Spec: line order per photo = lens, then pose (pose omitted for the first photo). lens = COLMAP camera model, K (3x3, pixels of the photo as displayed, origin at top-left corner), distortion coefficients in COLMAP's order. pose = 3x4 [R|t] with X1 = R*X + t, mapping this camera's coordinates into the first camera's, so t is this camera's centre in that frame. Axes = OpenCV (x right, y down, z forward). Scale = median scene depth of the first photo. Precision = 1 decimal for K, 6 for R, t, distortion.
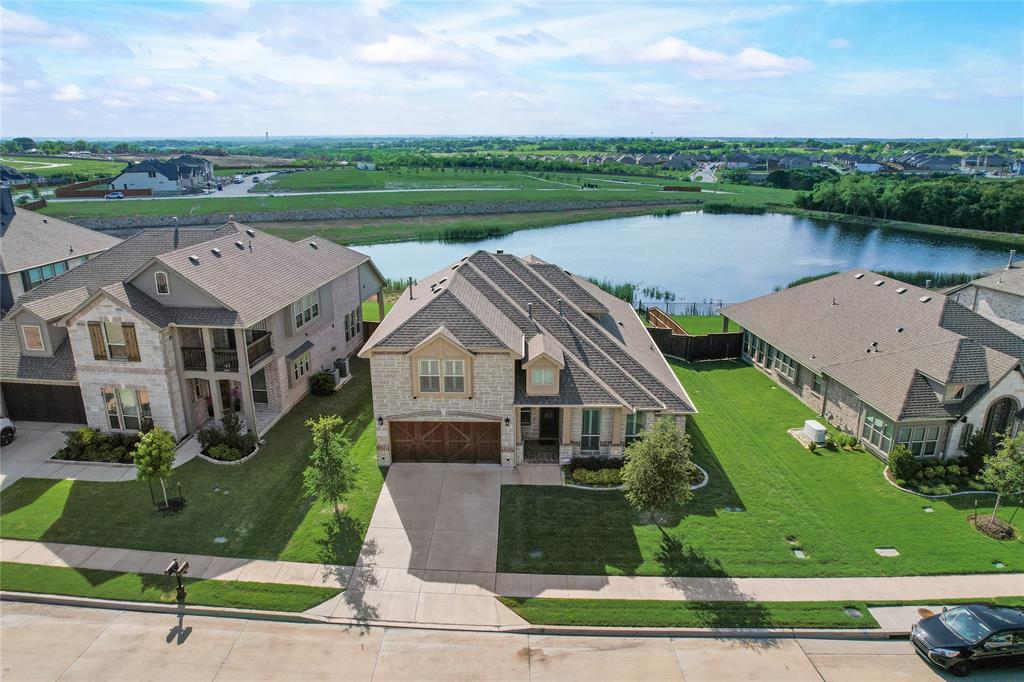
lens RADIAL K [[665.9, 0, 517.2], [0, 665.9, 338.6], [0, 0, 1]] dist [-0.080592, 0.076468]
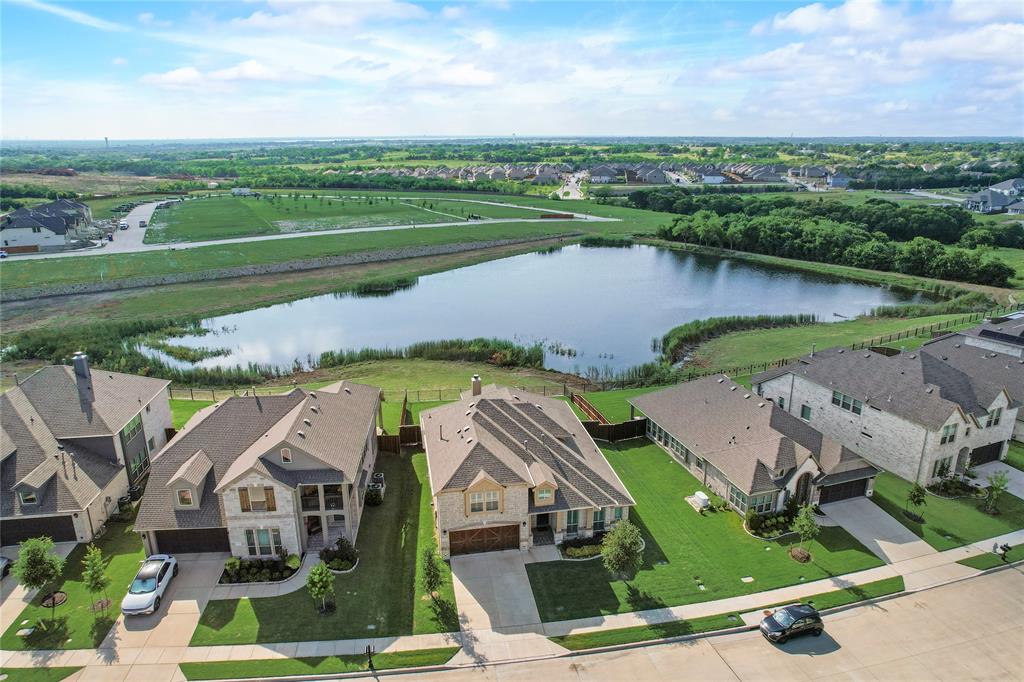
lens RADIAL K [[665.9, 0, 517.2], [0, 665.9, 338.6], [0, 0, 1]] dist [-0.080592, 0.076468]
pose [[0.979750, -0.061756, 0.190462, -0.298691], [0.060730, 0.998091, 0.011225, -0.329769], [-0.190792, 0.000569, 0.981630, -0.545975]]
